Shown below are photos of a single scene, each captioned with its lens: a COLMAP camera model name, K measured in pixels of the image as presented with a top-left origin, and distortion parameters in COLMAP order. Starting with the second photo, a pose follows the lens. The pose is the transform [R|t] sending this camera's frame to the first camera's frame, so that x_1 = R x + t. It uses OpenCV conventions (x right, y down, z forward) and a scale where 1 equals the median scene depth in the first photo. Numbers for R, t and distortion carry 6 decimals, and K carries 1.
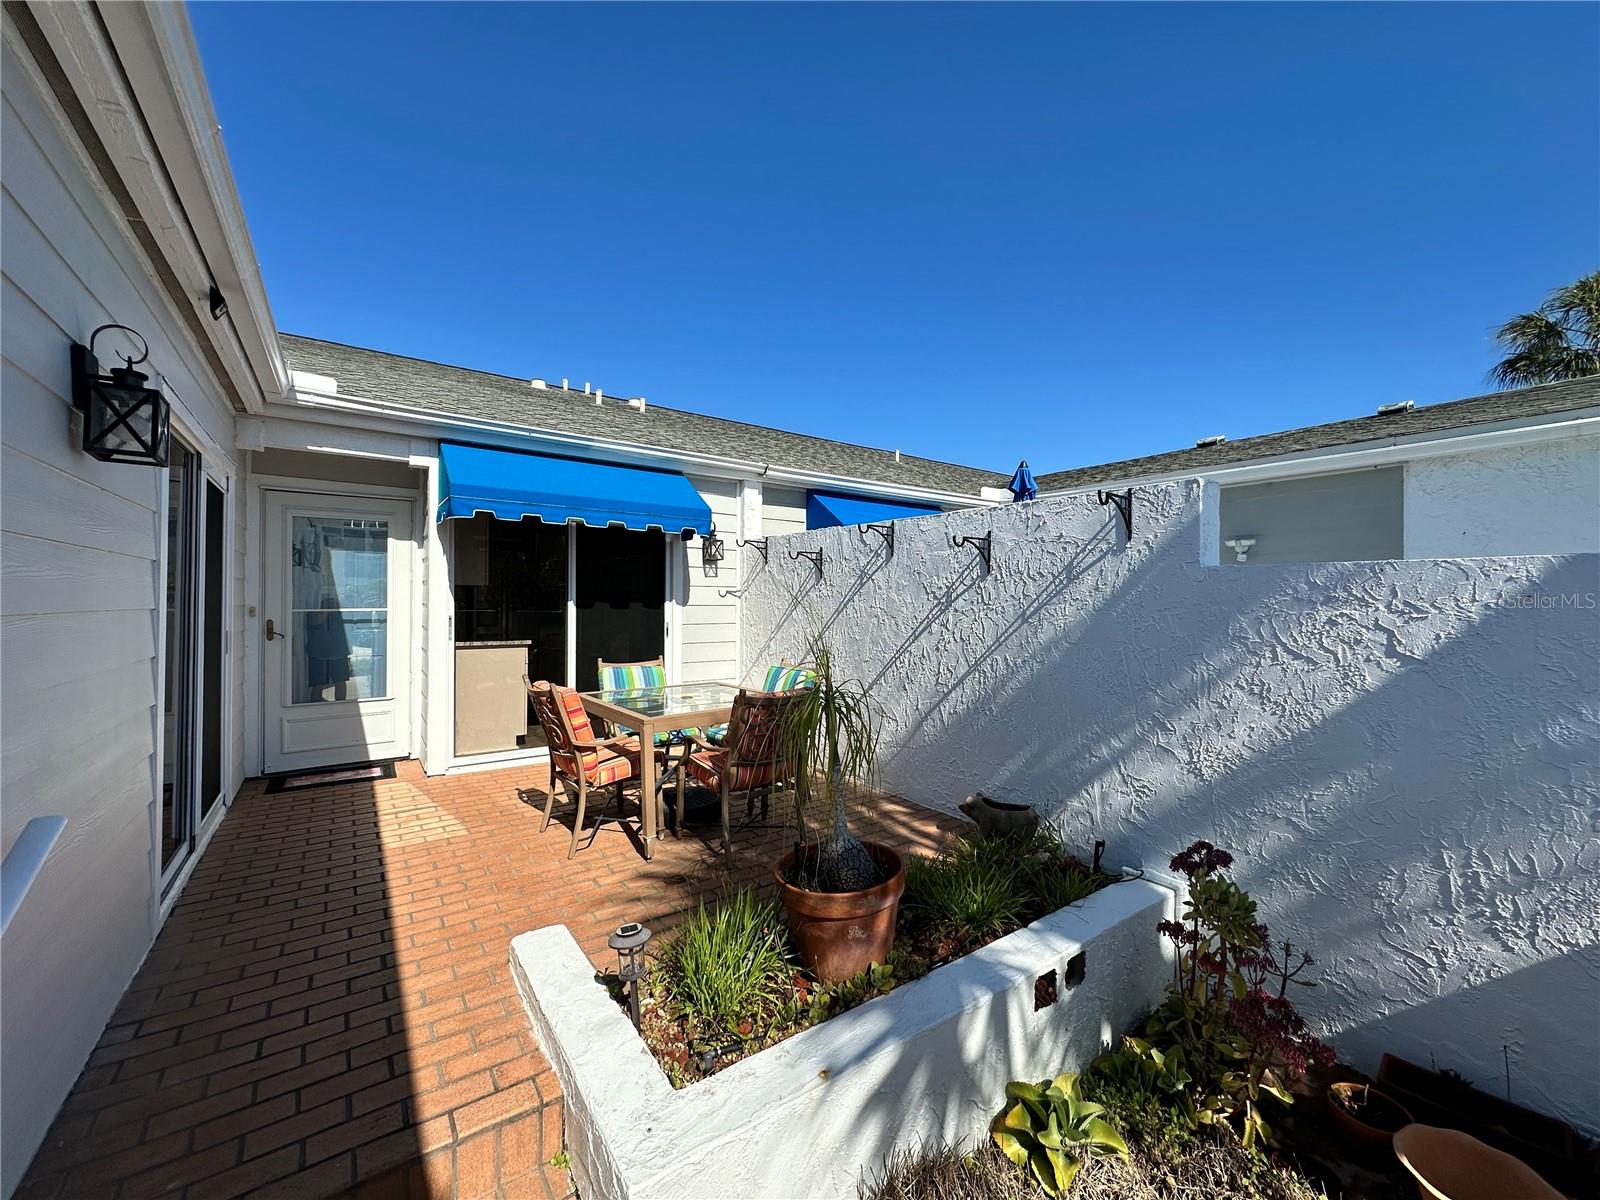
lens RADIAL K [[634.5, 0, 801.0], [0, 634.5, 599.1], [0, 0, 1]] dist [-0.002563, -0.000093]
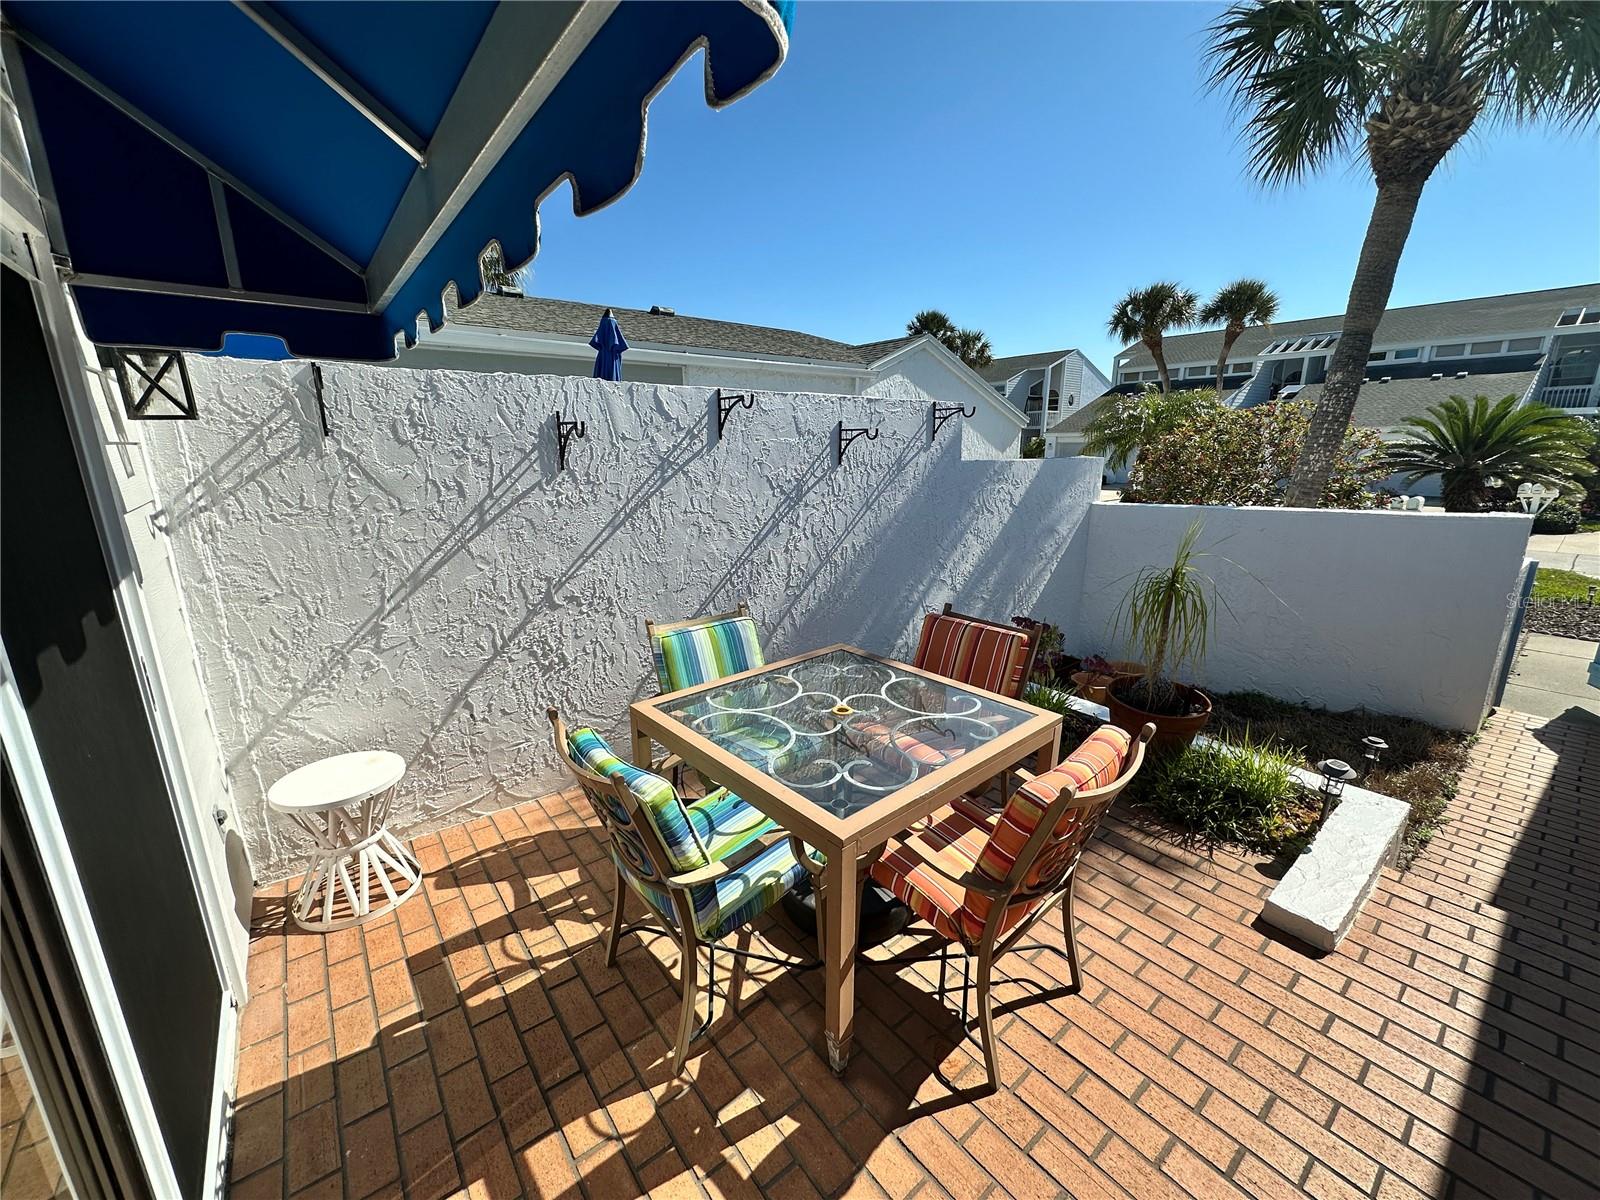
lens RADIAL K [[634.5, 0, 801.0], [0, 634.5, 599.1], [0, 0, 1]] dist [-0.002563, -0.000093]
pose [[-0.042907, -0.245509, 0.968444, -0.688786], [0.001633, 0.969319, 0.245803, -0.076691], [-0.999078, 0.012128, -0.041189, 1.047550]]
